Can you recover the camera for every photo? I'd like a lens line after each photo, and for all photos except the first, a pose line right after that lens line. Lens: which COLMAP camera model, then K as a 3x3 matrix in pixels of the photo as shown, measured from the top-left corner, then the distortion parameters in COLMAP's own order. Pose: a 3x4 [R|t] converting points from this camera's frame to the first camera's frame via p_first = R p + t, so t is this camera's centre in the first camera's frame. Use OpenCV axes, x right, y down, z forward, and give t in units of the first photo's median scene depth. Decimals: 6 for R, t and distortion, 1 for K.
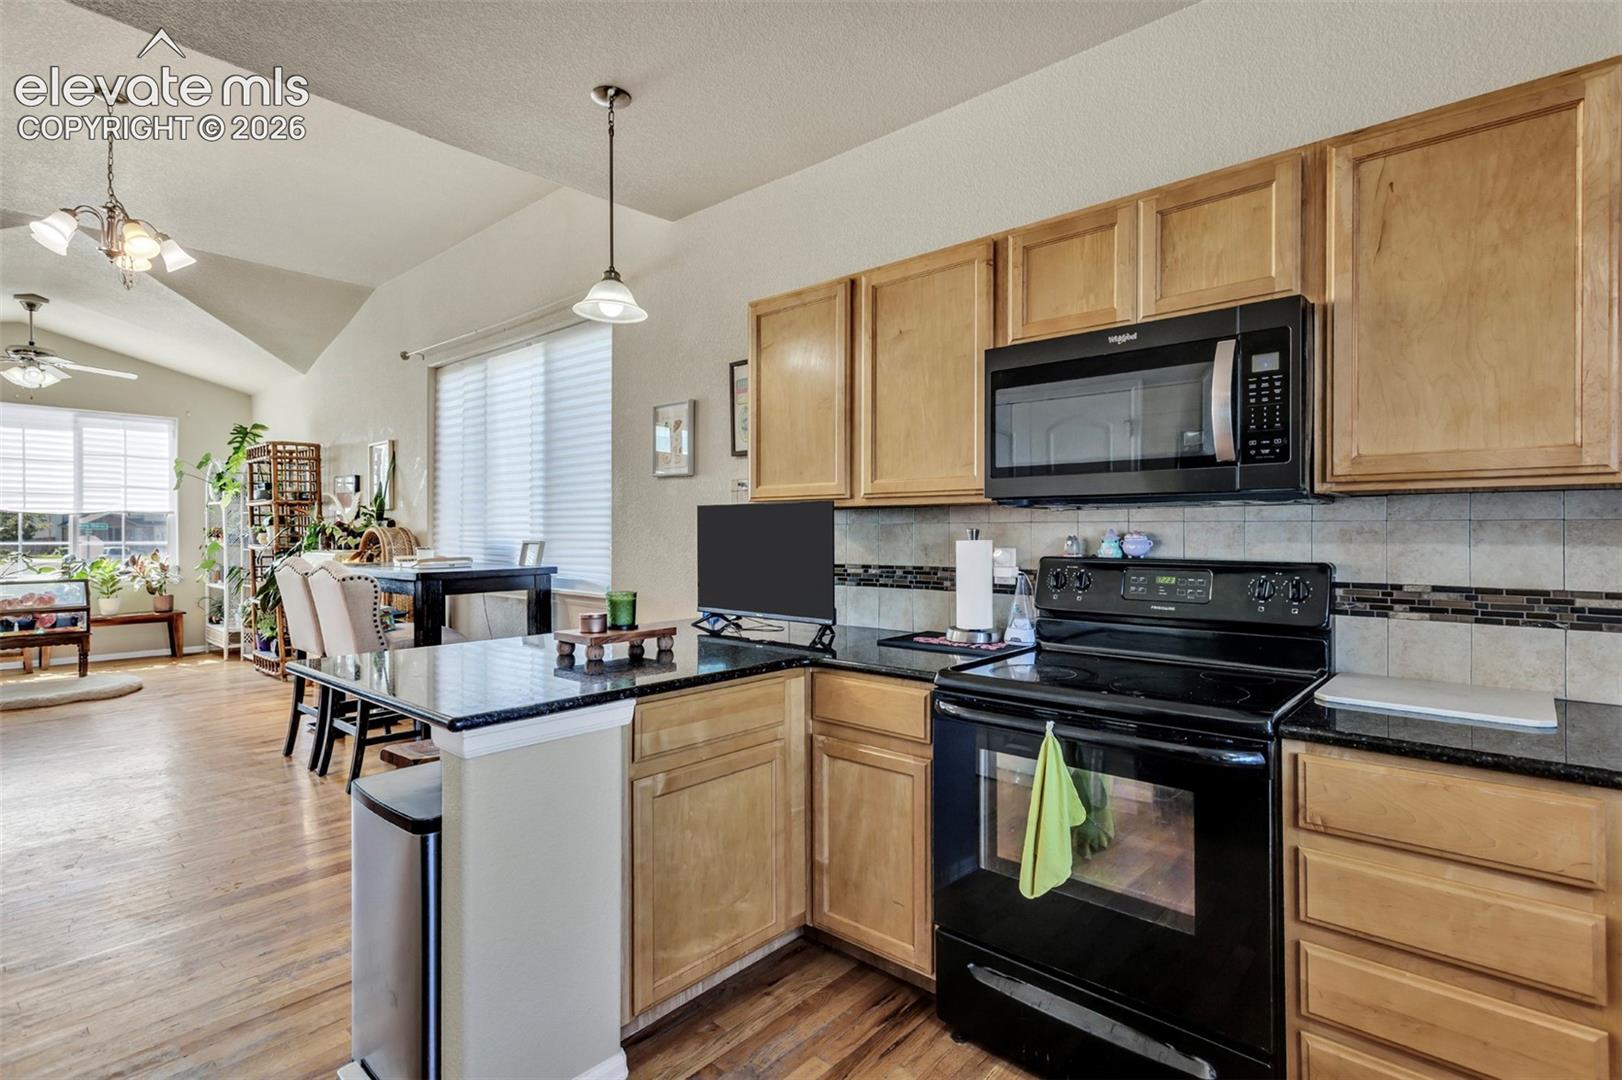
lens RADIAL K [[779.1, 0, 817.7], [0, 779.1, 536.2], [0, 0, 1]] dist [-0.000750, 0.000491]
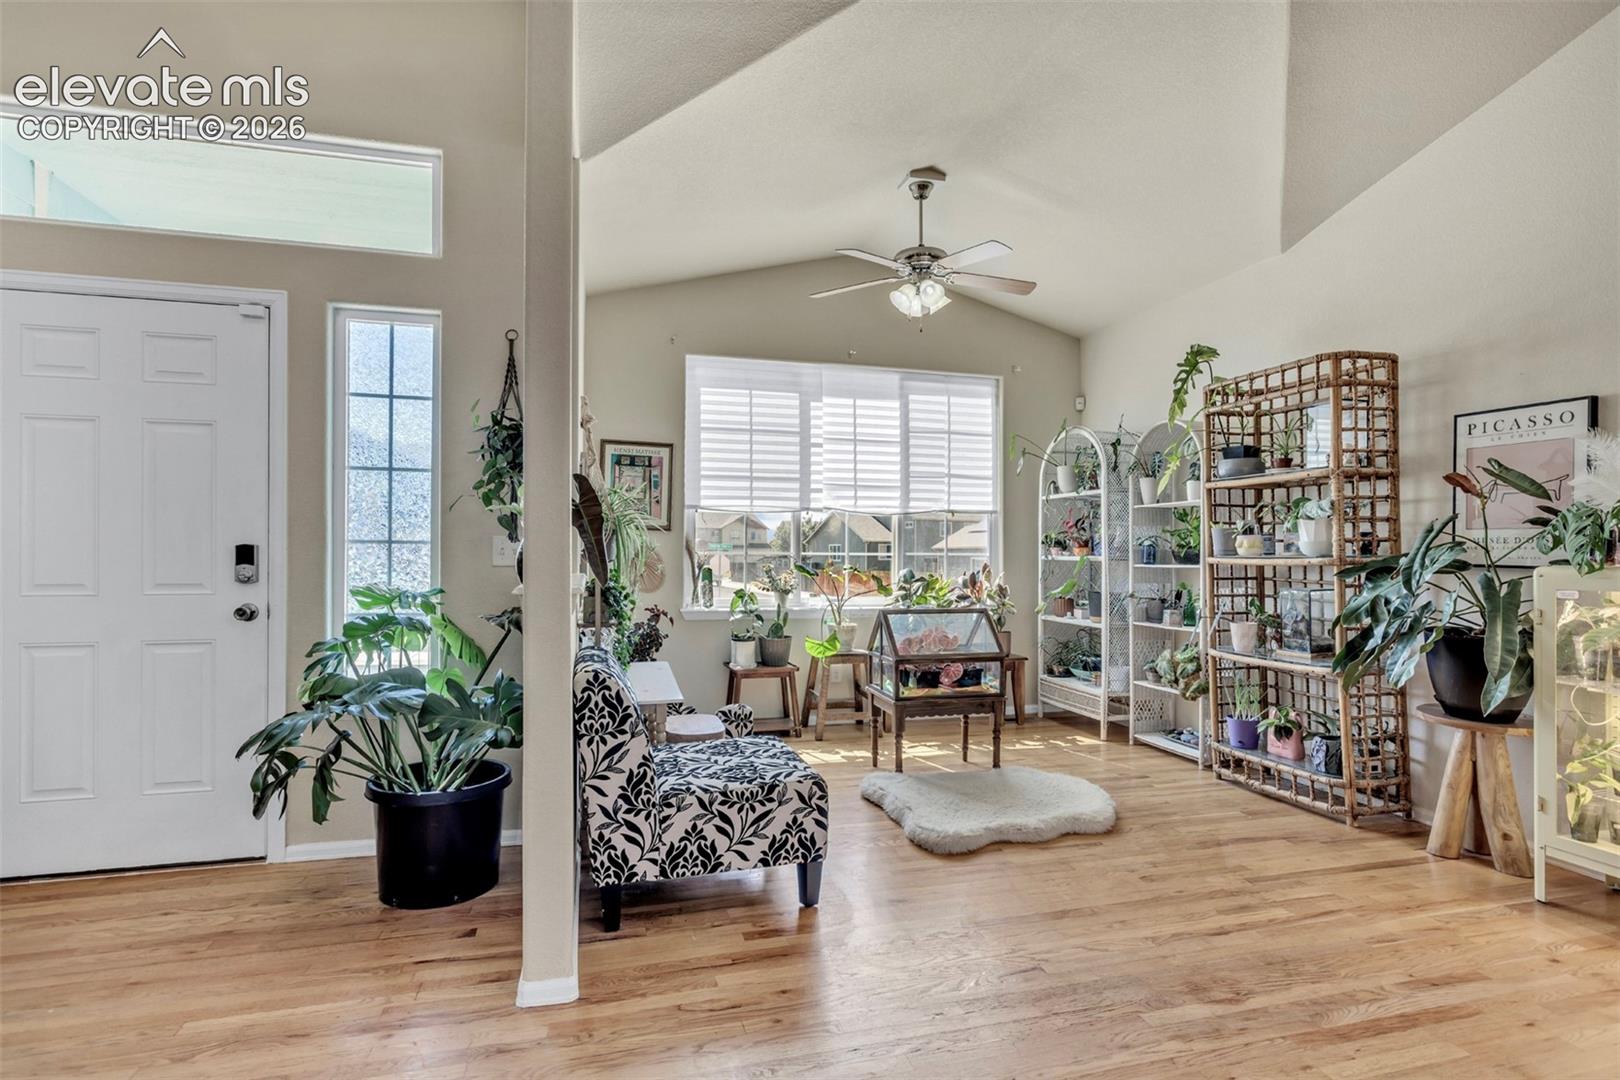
lens RADIAL K [[809.9, 0, 812.4], [0, 809.9, 554.0], [0, 0, 1]] dist [-0.010830, 0.007501]
pose [[0.834115, 0.001835, -0.551587, -0.655577], [-0.006092, 0.999964, -0.005886, 0.014650], [0.551556, 0.008270, 0.834097, 0.353087]]
